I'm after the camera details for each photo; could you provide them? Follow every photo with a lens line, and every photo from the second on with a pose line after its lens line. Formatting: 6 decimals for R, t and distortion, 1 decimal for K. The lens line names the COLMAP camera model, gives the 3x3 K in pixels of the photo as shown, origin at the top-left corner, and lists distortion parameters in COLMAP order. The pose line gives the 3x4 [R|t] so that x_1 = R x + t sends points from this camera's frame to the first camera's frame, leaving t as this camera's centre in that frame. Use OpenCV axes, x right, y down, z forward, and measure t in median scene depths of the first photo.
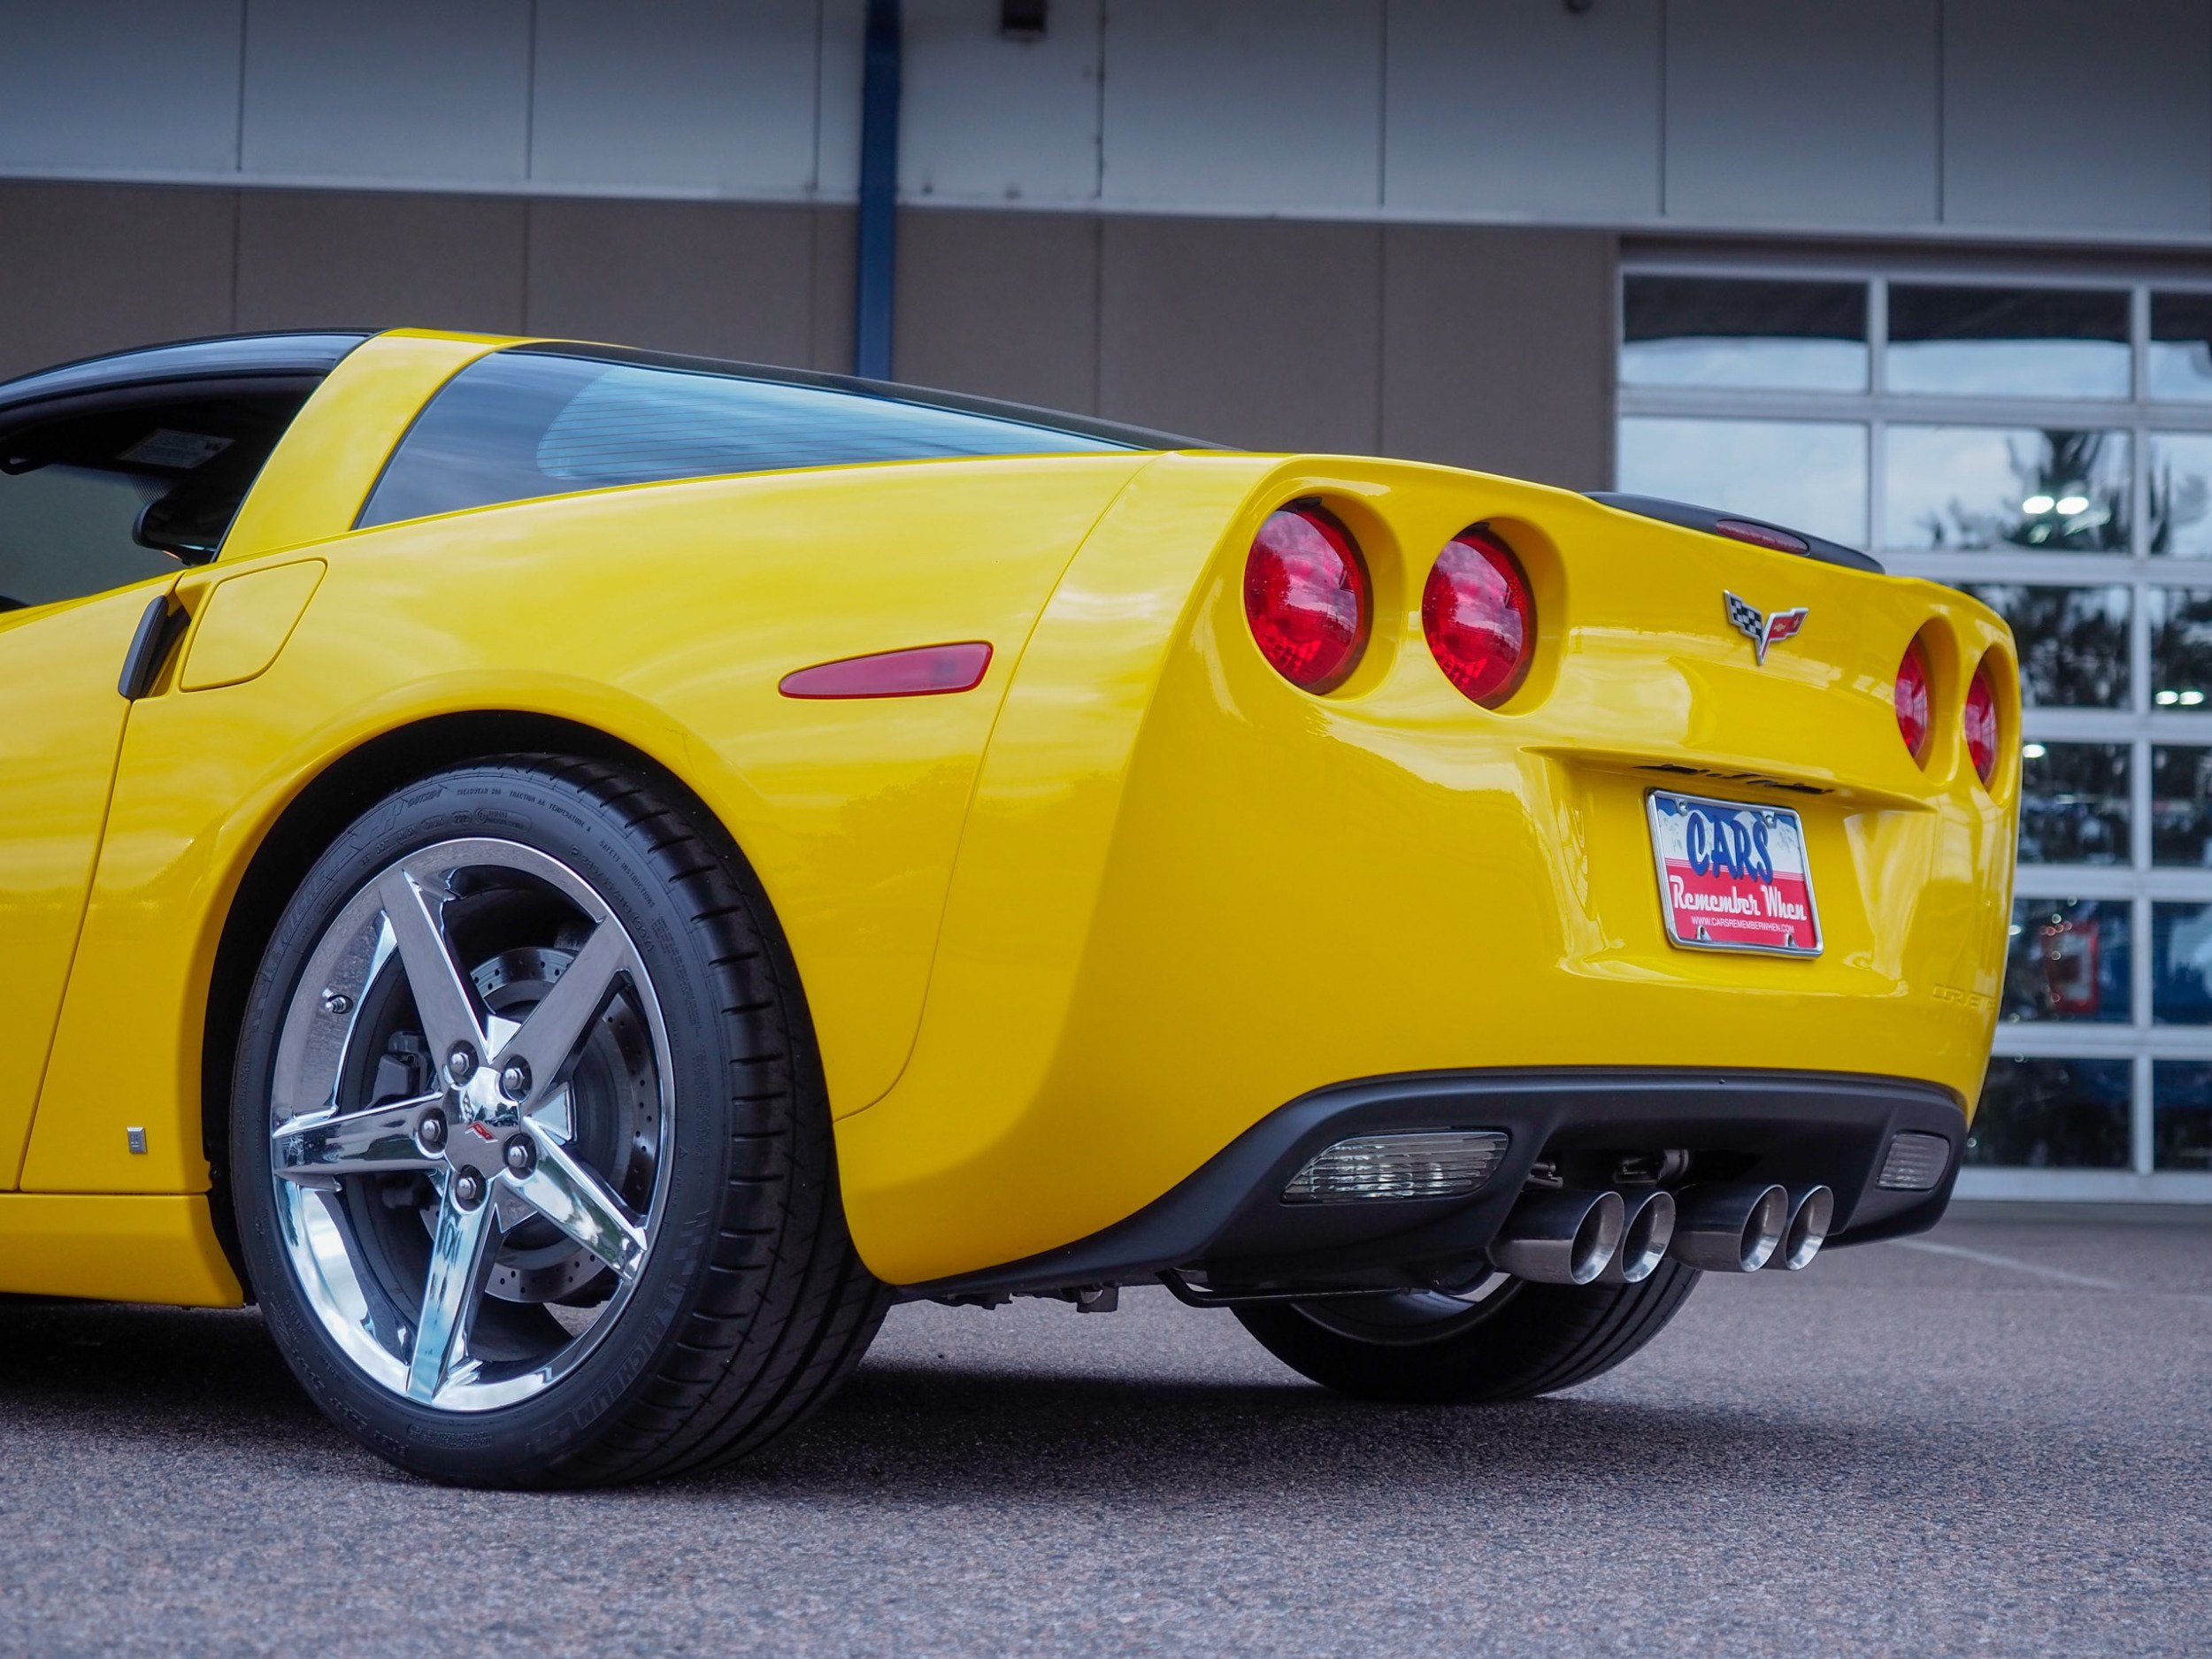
lens RADIAL K [[3795.3, 0, 1057.1], [0, 3795.3, 853.7], [0, 0, 1]] dist [0.007072, 0.000000]
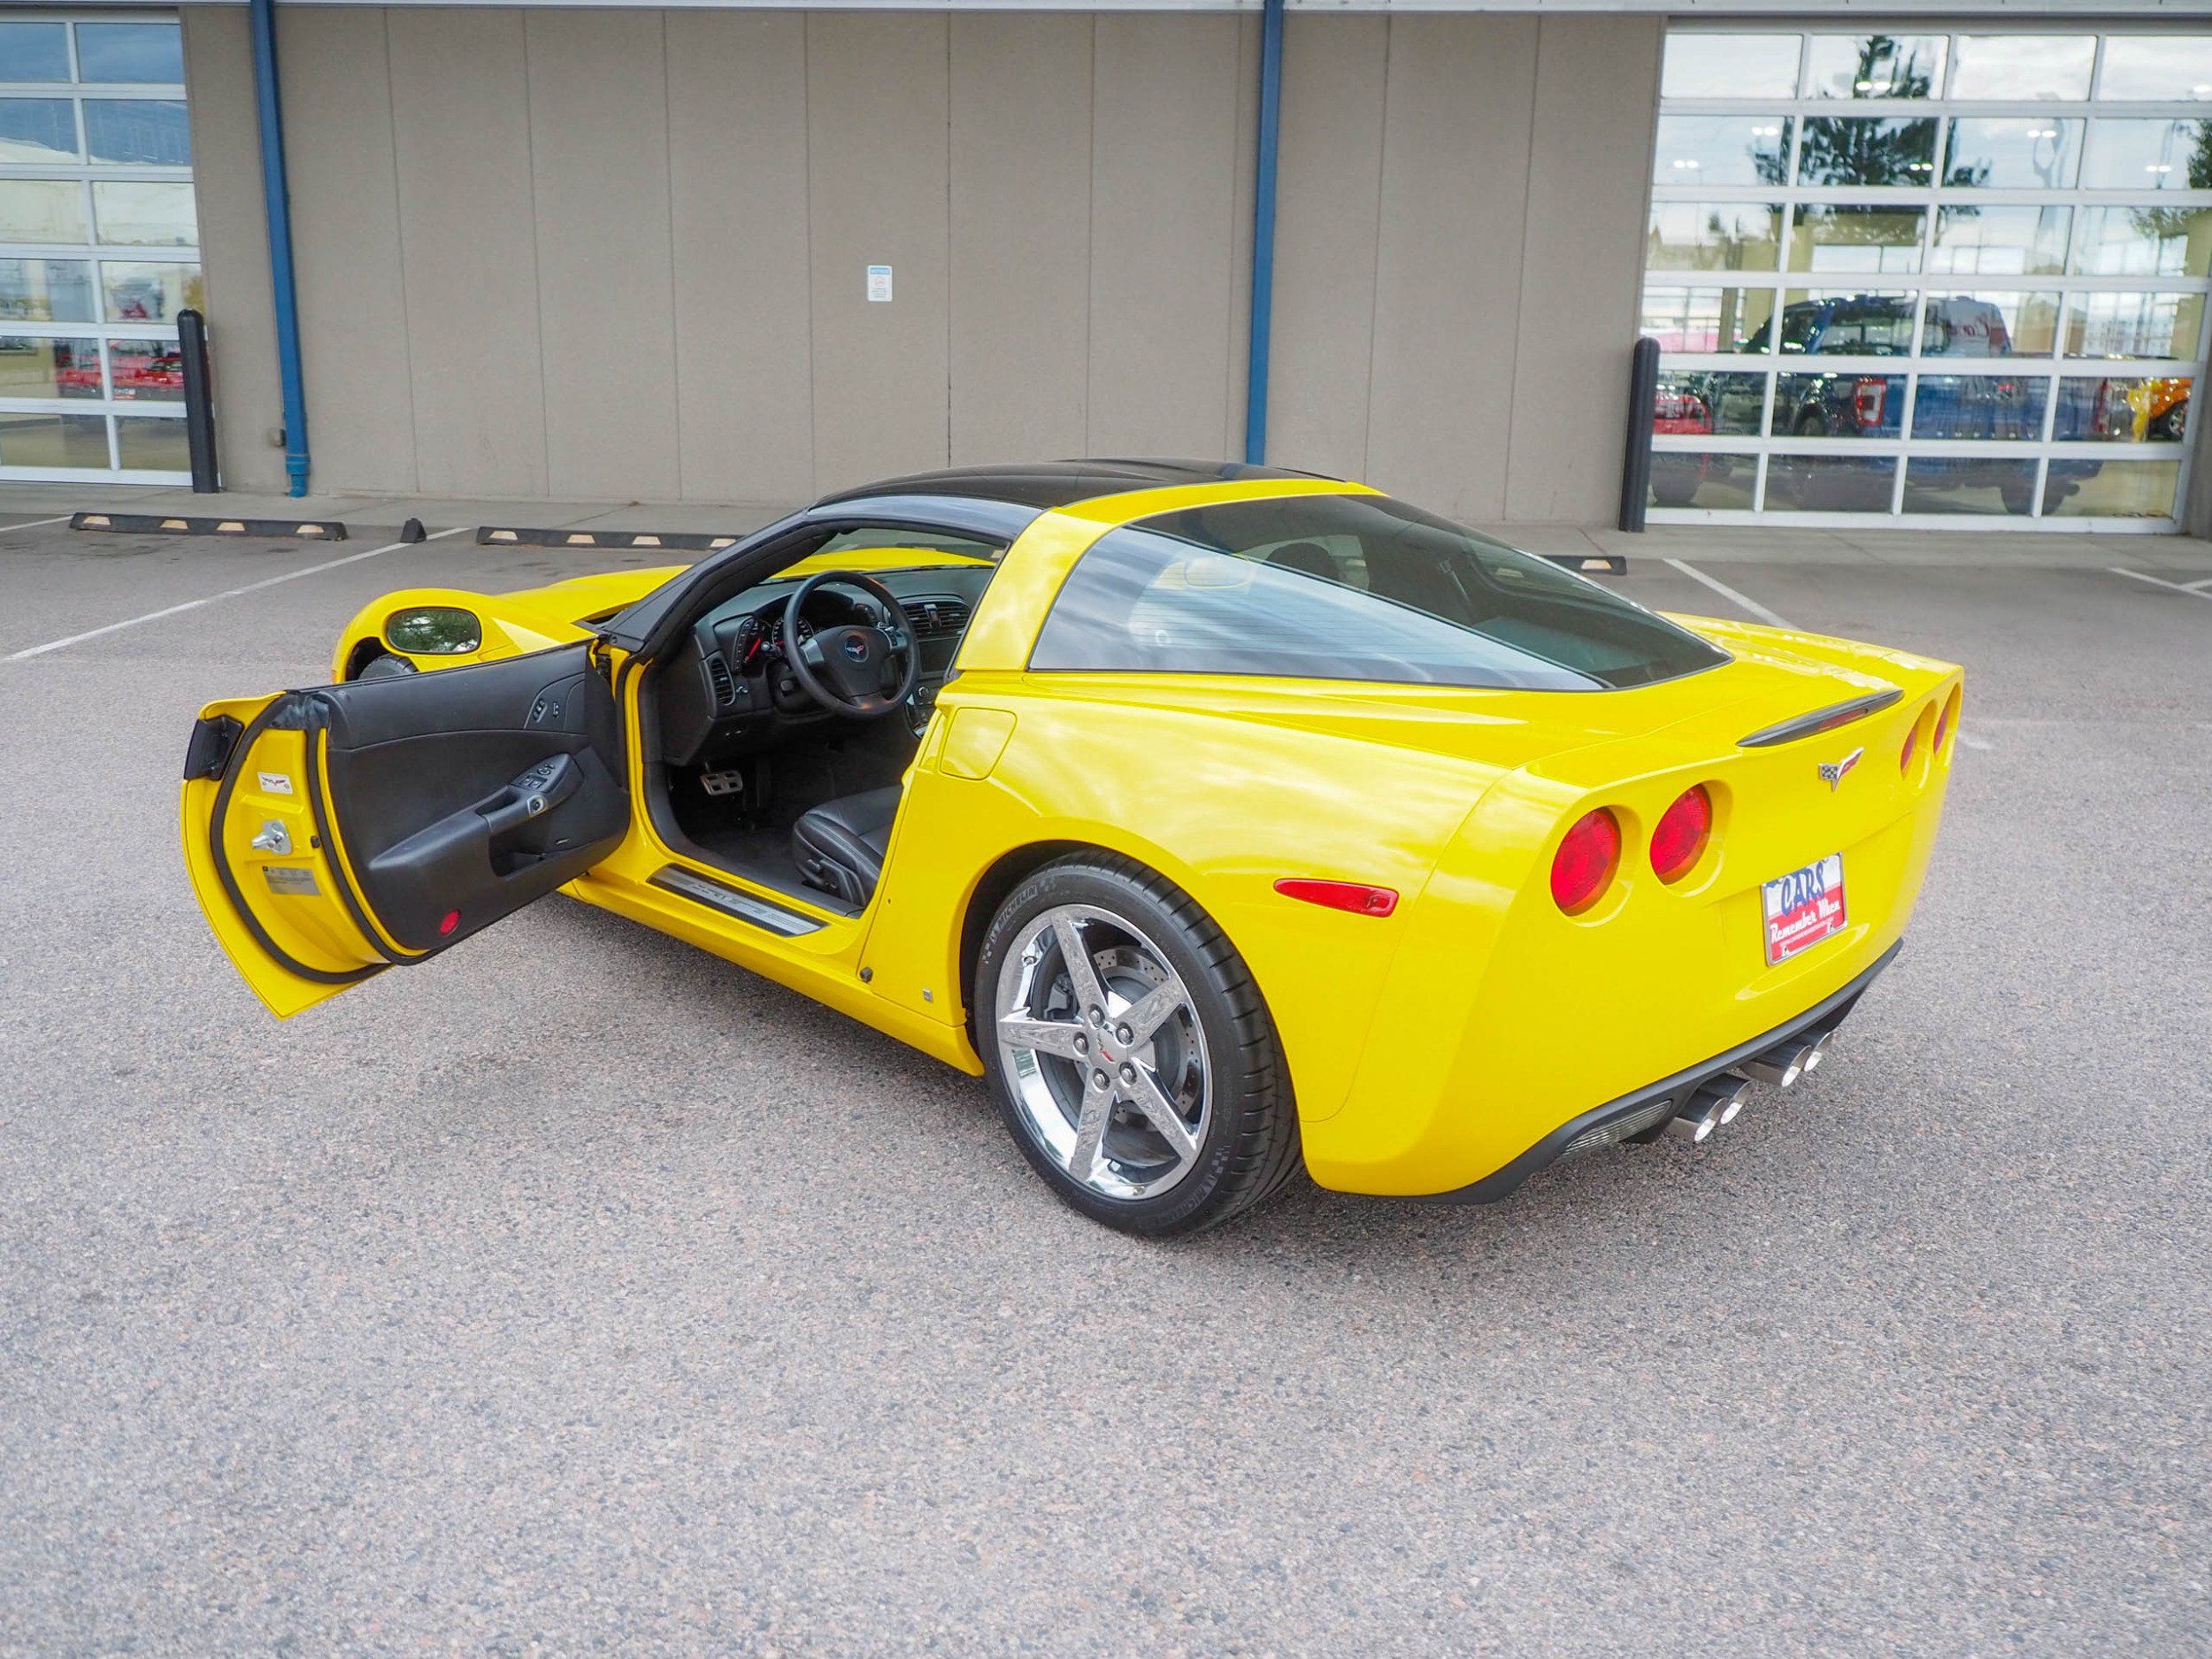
lens RADIAL K [[1727.9, 0, 1121.2], [0, 1727.9, 804.2], [0, 0, 1]] dist [-0.007147, 0.016513]
pose [[0.992389, 0.025995, -0.120367, -0.042844], [0.011786, 0.952927, 0.302970, -0.291905], [0.122576, -0.302083, 0.945368, 0.217607]]
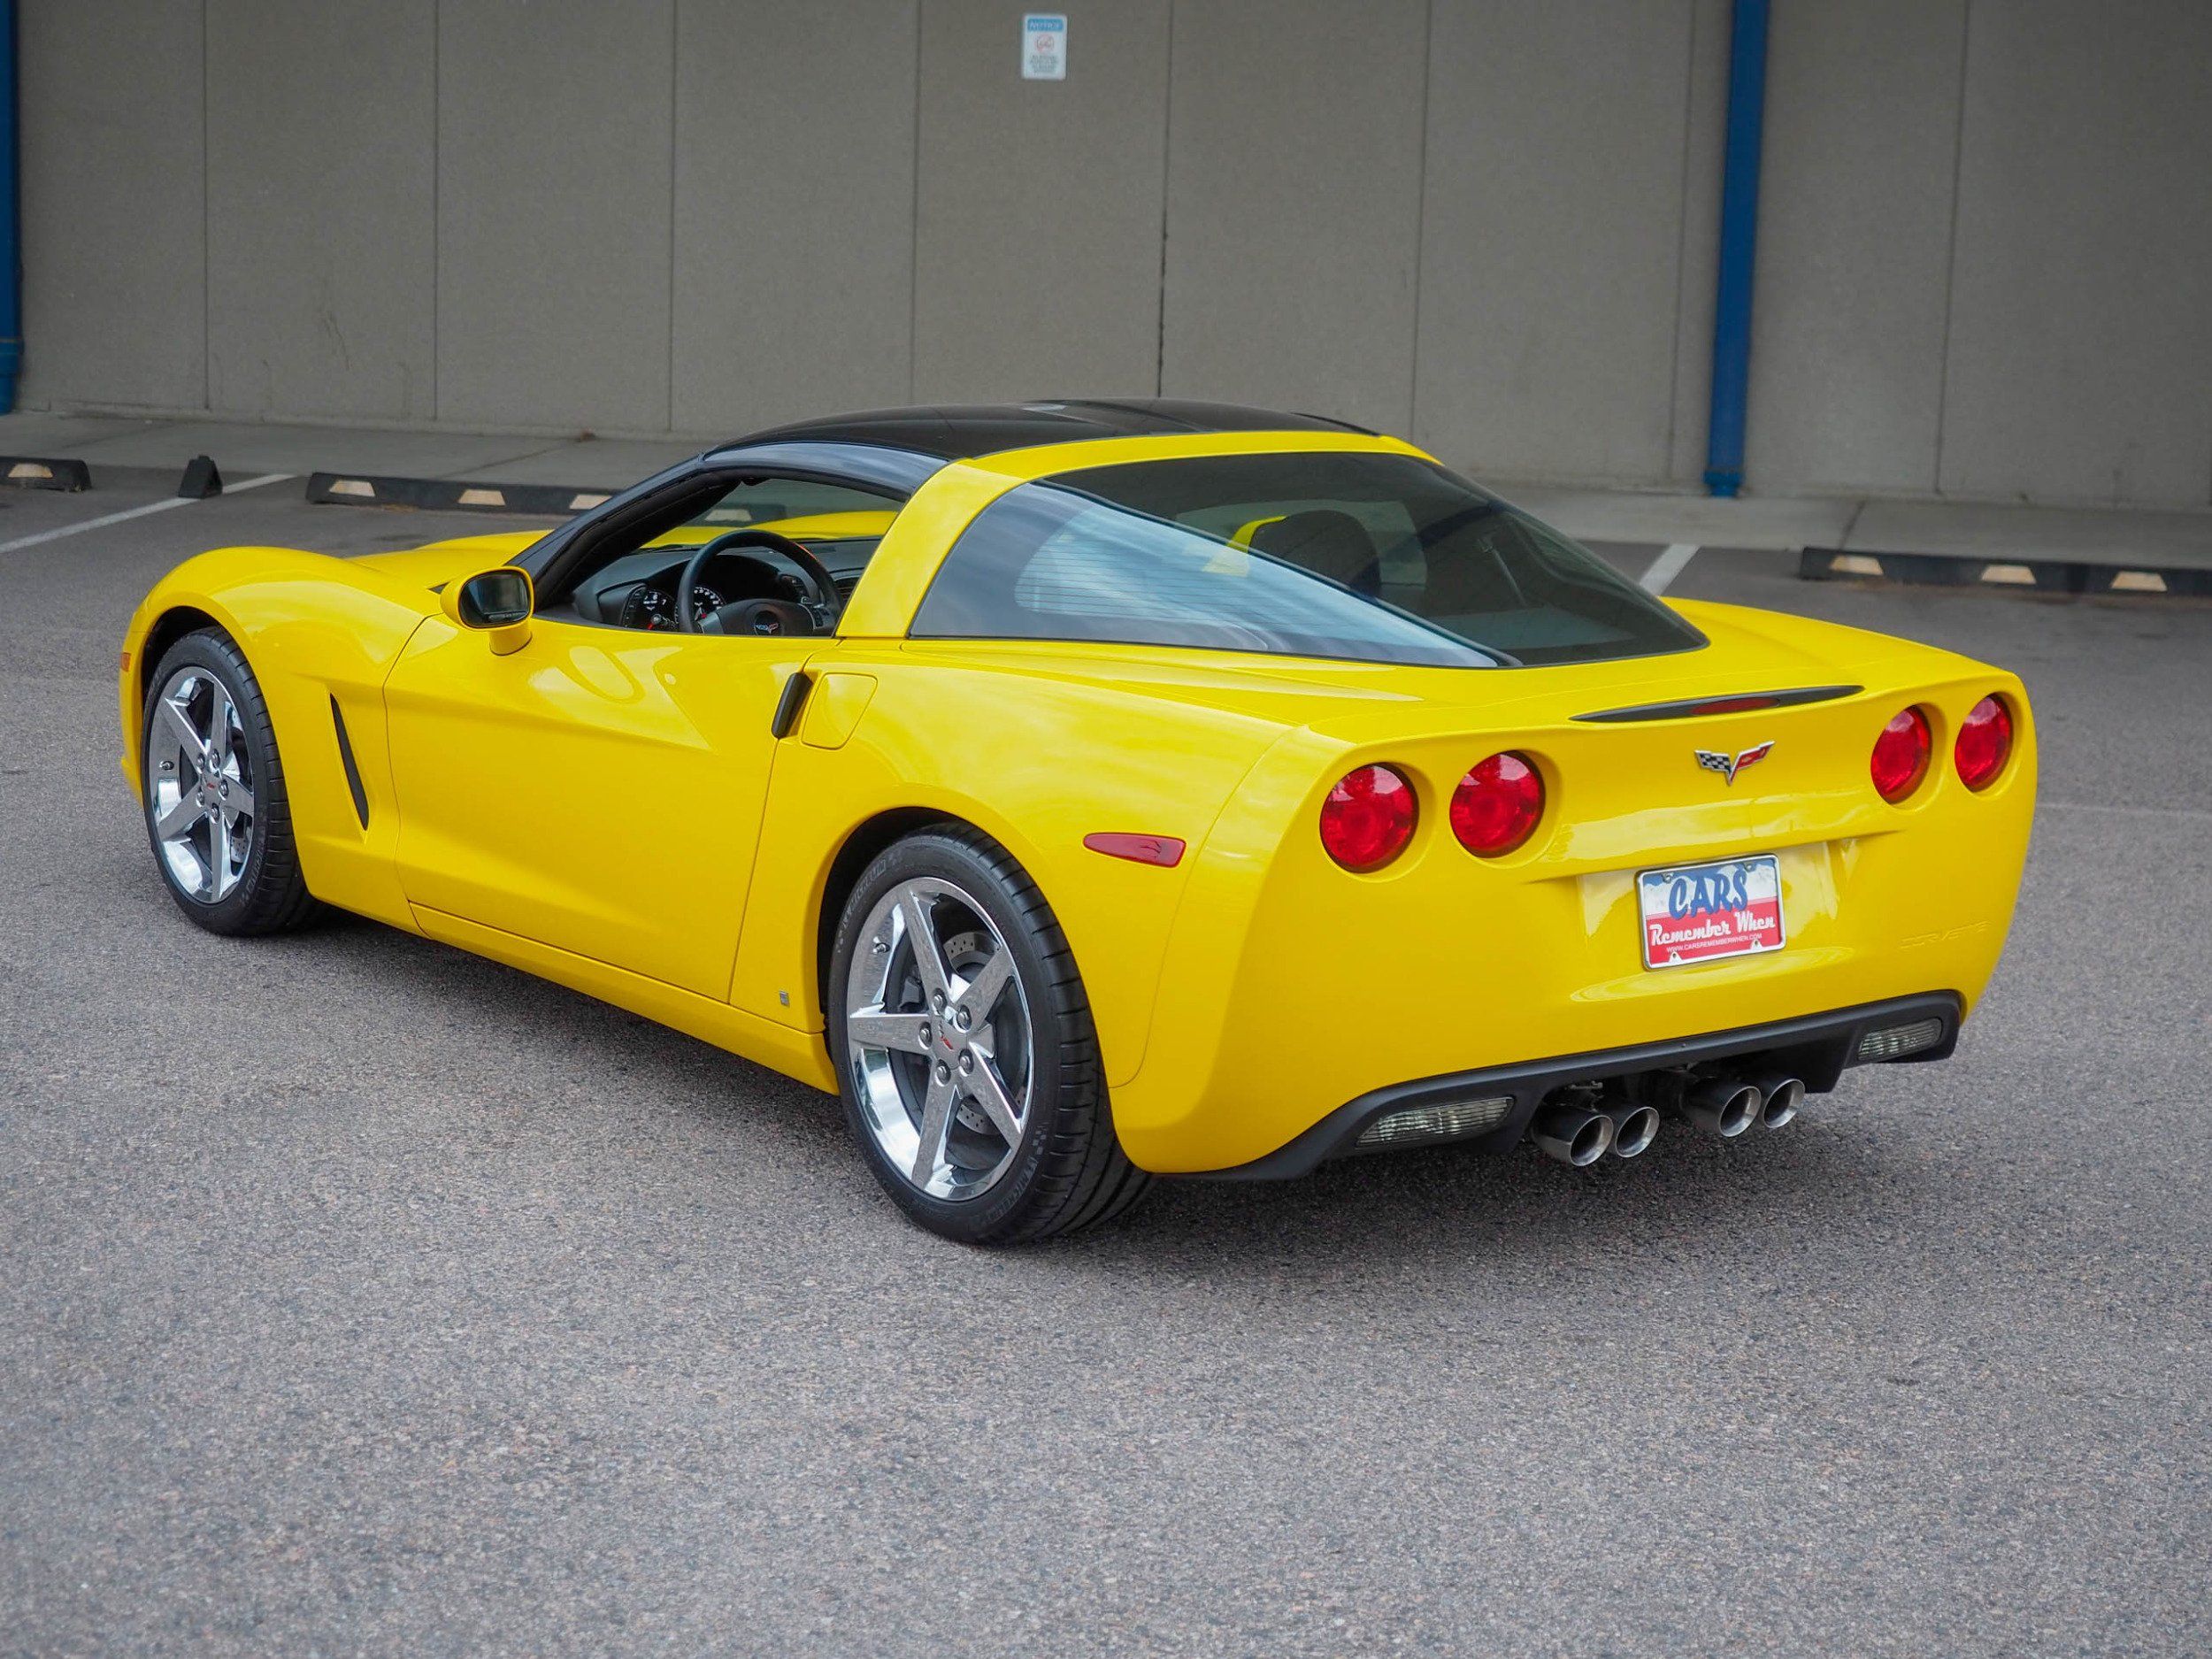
lens RADIAL K [[3795.3, 0, 1117.5], [0, 3795.3, 830.6], [0, 0, 1]] dist [0.007072, 0.000000]
pose [[0.964827, 0.052902, -0.257509, 0.354601], [0.008449, 0.972796, 0.231508, -0.409392], [0.262751, -0.225541, 0.938133, -0.576776]]
